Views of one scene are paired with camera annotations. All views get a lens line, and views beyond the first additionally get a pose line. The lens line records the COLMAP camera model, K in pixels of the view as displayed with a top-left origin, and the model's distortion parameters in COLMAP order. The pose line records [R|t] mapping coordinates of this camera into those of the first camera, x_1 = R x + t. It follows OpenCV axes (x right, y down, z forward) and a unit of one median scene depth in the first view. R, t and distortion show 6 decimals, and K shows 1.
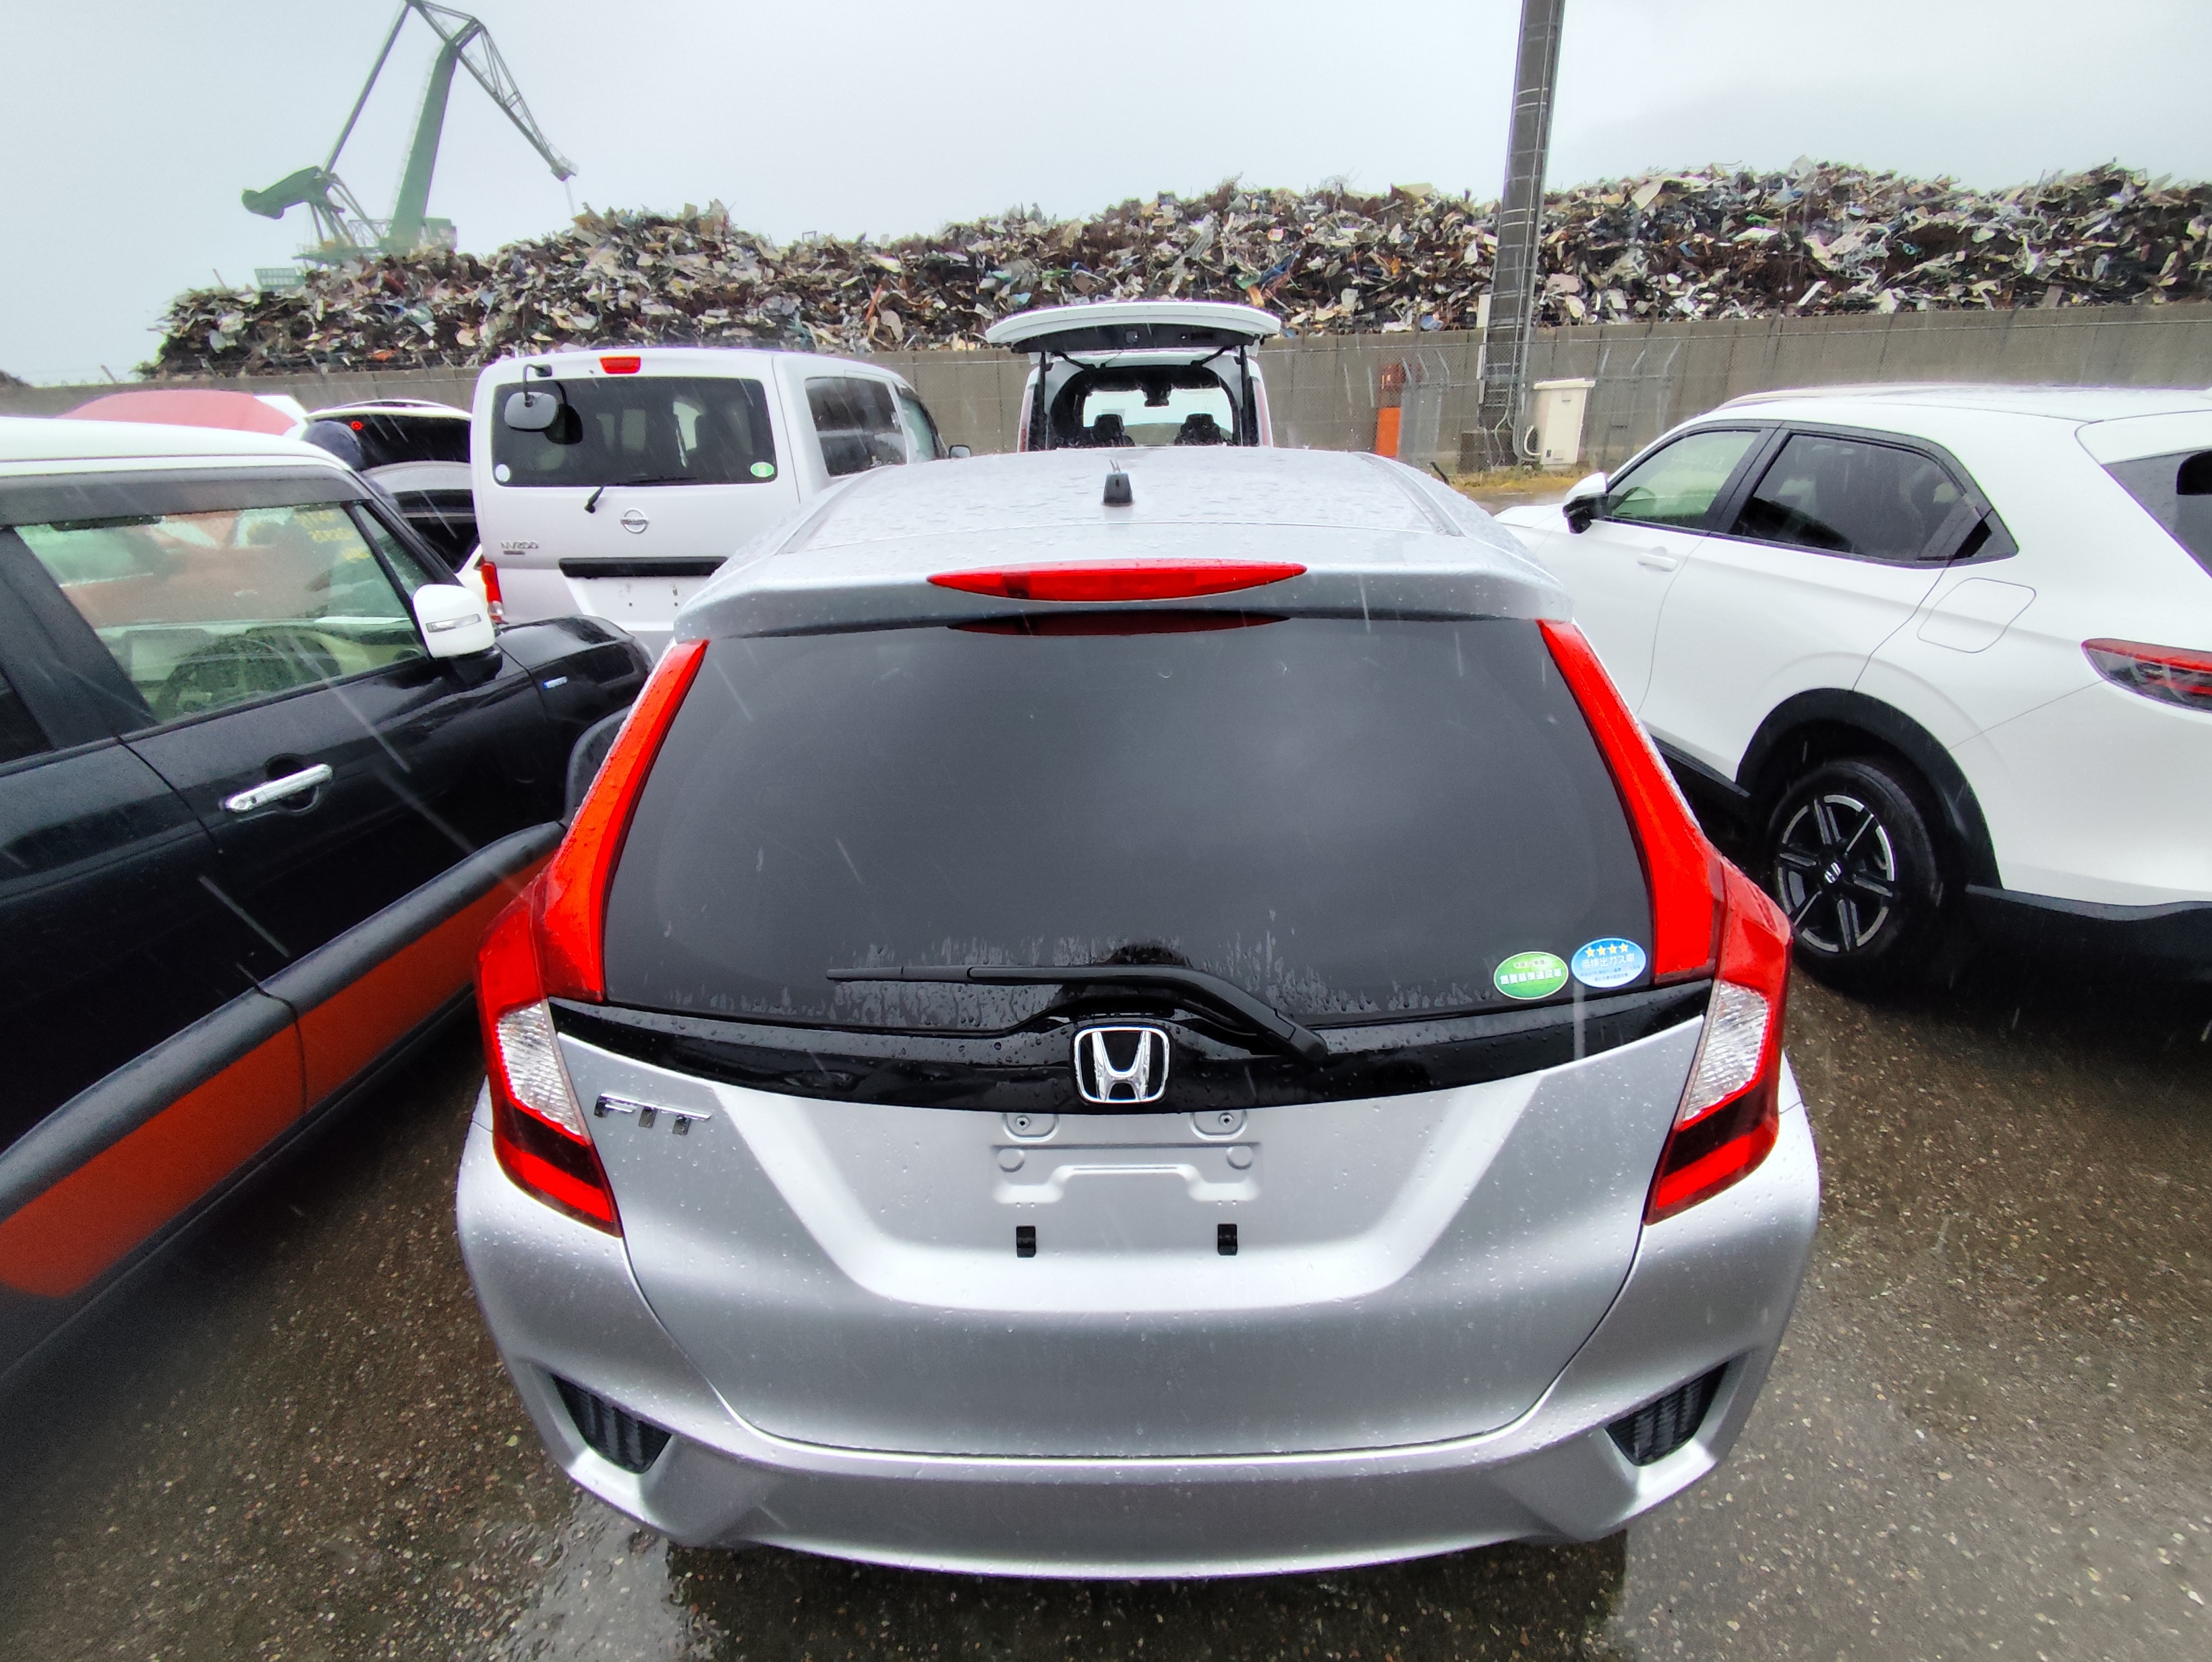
lens RADIAL K [[1031.5, 0, 1114.2], [0, 1031.5, 840.1], [0, 0, 1]] dist [0.010481, -0.010762]
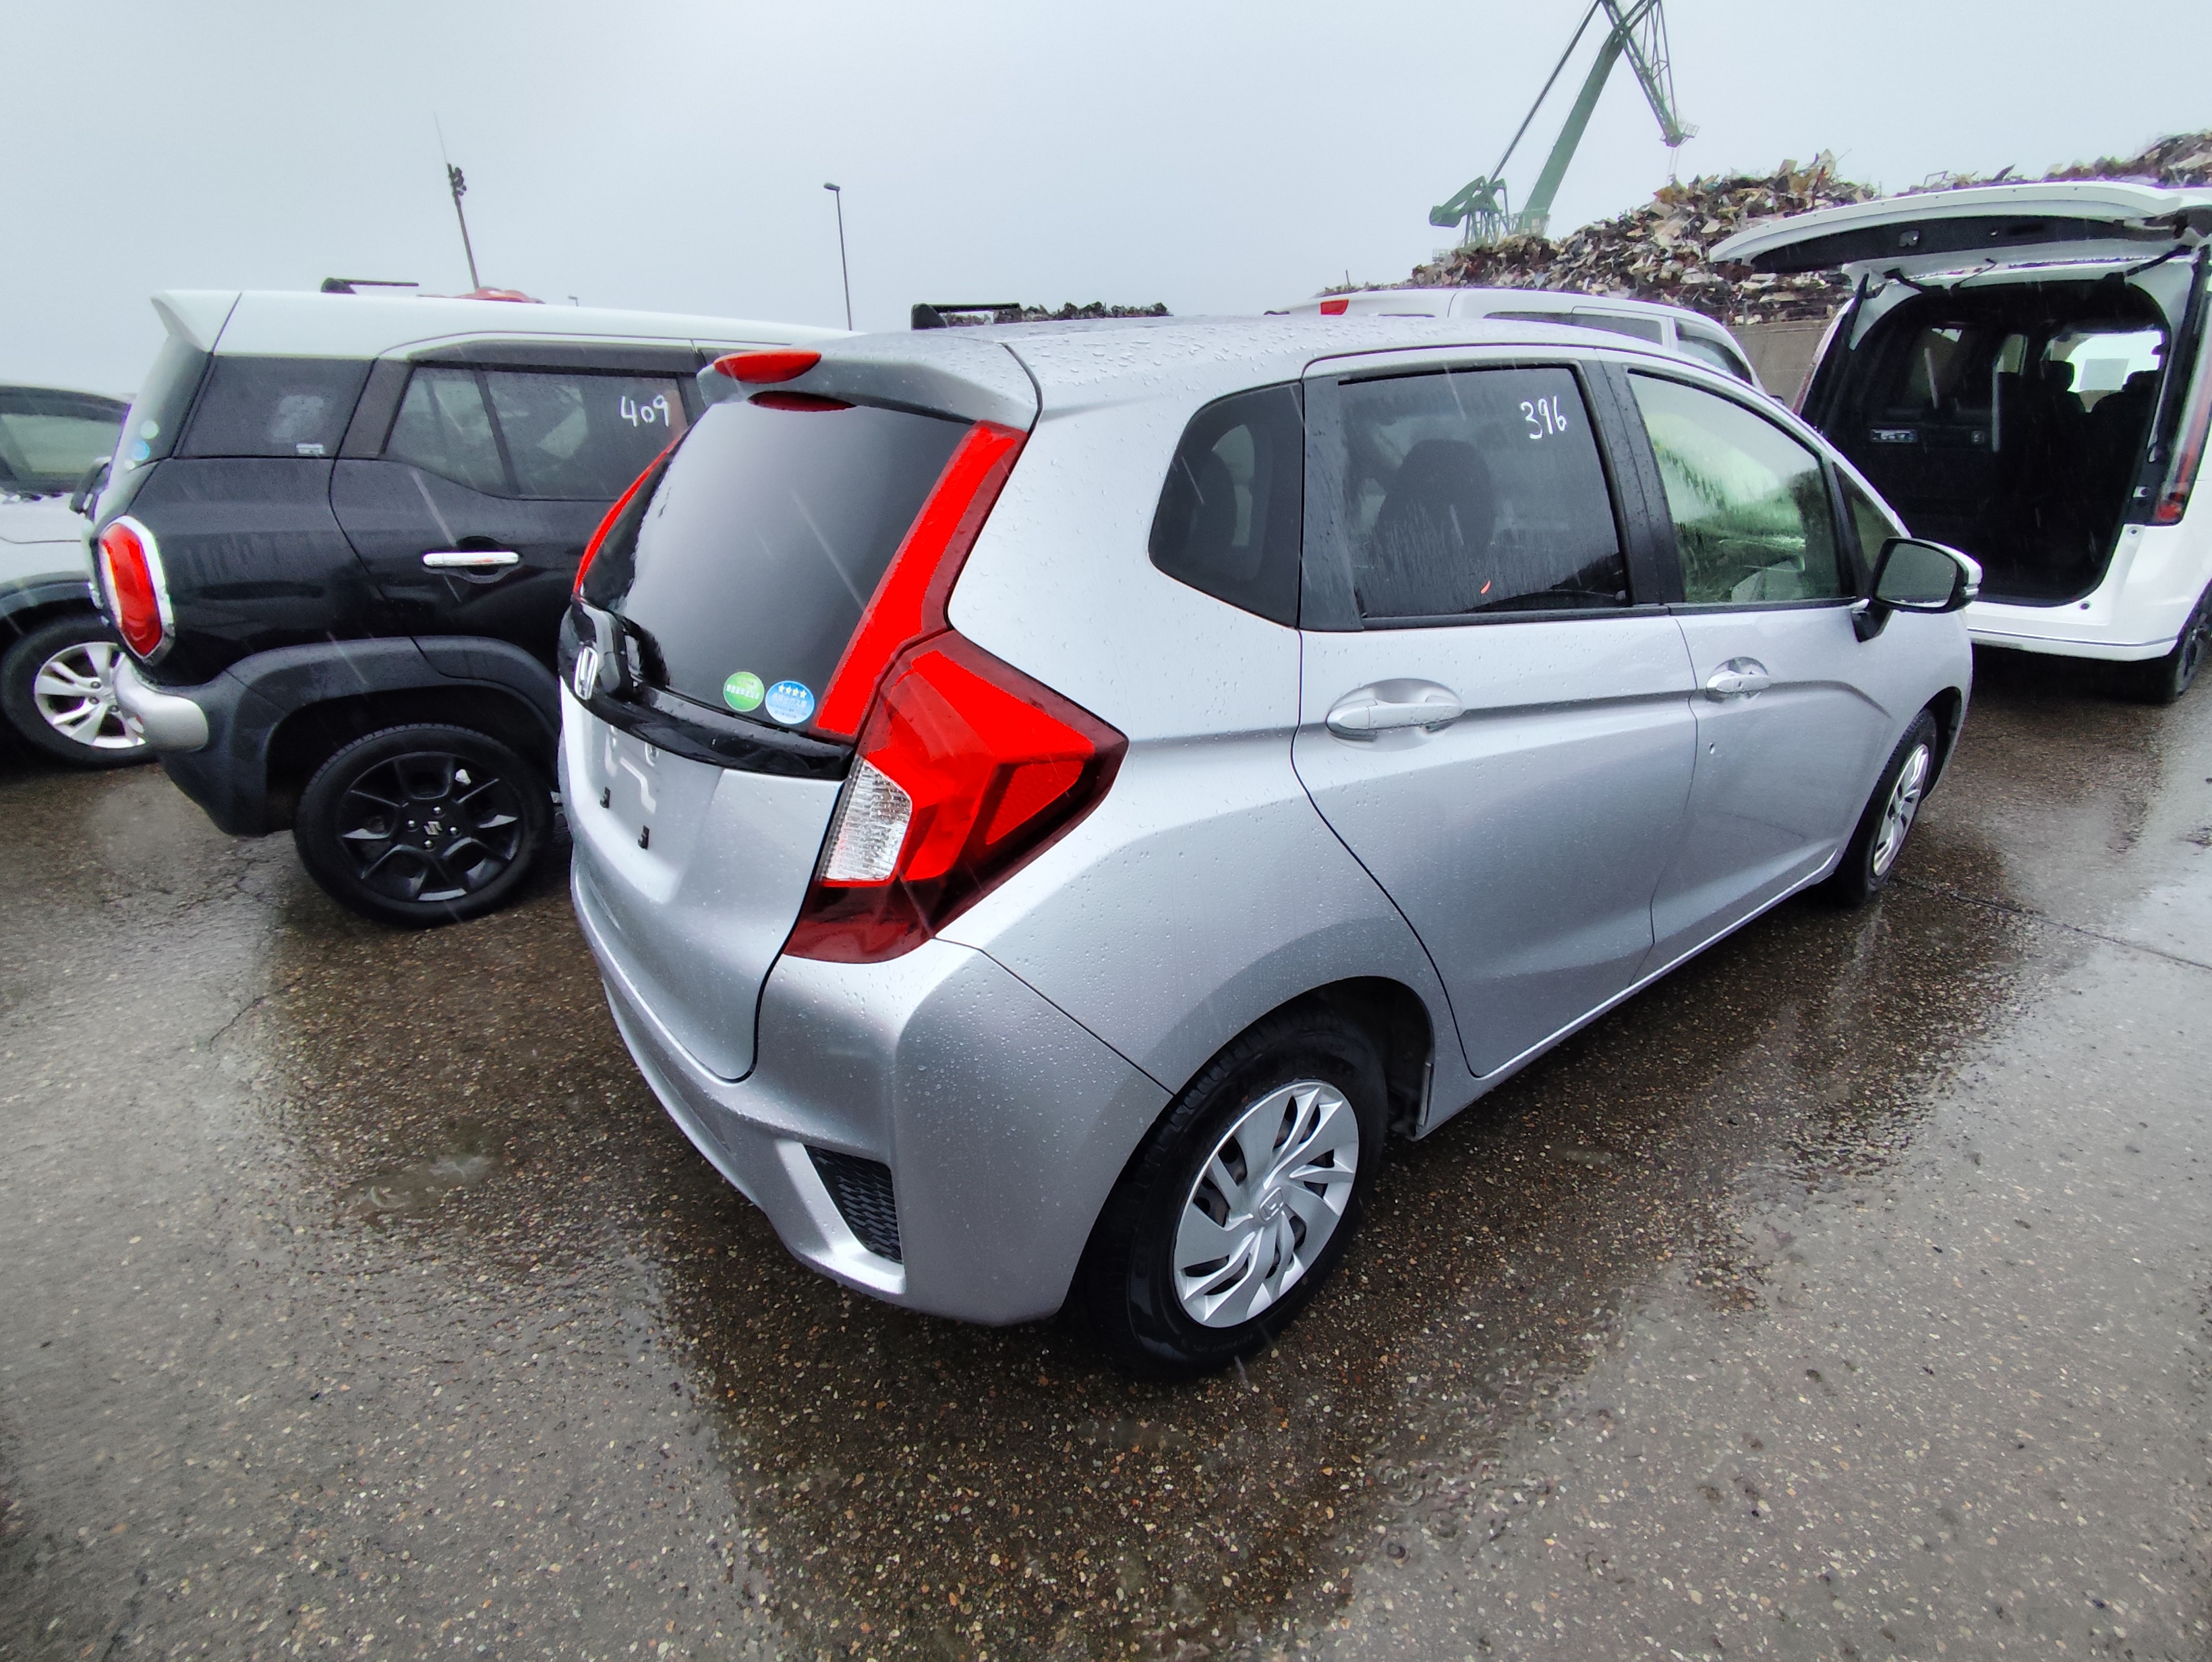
lens RADIAL K [[1031.5, 0, 1114.2], [0, 1031.5, 840.1], [0, 0, 1]] dist [0.010481, -0.010762]
pose [[0.616315, 0.315825, -0.721394, 0.281966], [-0.306549, 0.940019, 0.149642, -0.003136], [0.725385, 0.128916, 0.676164, 0.092788]]
